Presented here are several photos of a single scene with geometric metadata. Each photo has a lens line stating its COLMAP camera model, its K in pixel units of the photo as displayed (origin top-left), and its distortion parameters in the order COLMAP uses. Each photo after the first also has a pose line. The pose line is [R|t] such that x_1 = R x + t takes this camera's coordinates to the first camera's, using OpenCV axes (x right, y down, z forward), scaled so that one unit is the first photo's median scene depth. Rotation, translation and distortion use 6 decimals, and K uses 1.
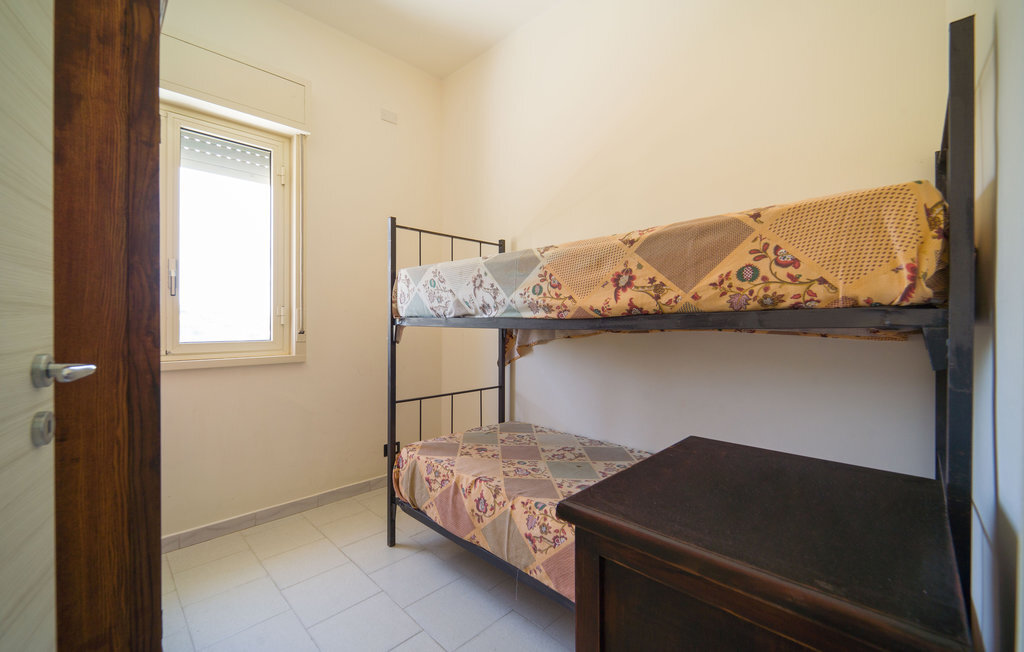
lens RADIAL K [[413.0, 0, 512.0], [0, 413.0, 326.0], [0, 0, 1]] dist [-0.001366, -0.000050]
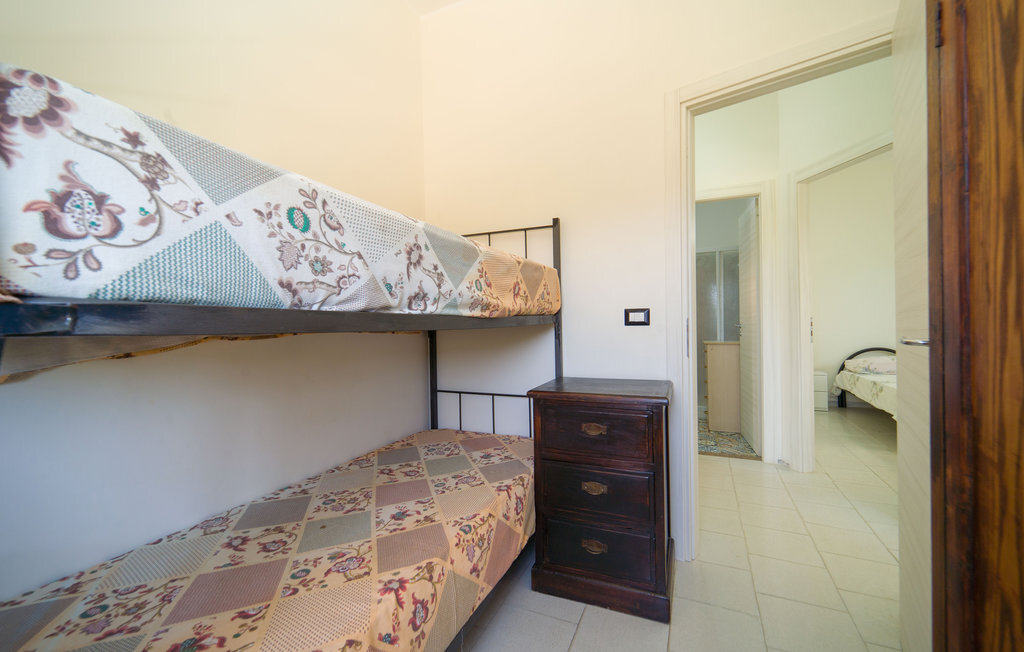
lens RADIAL K [[413.0, 0, 512.0], [0, 413.0, 326.0], [0, 0, 1]] dist [-0.001366, -0.000050]
pose [[-0.357419, -0.000962, 0.933944, -0.674807], [0.022524, 0.999700, 0.009650, -0.004323], [-0.933672, 0.024485, -0.357290, 1.036209]]
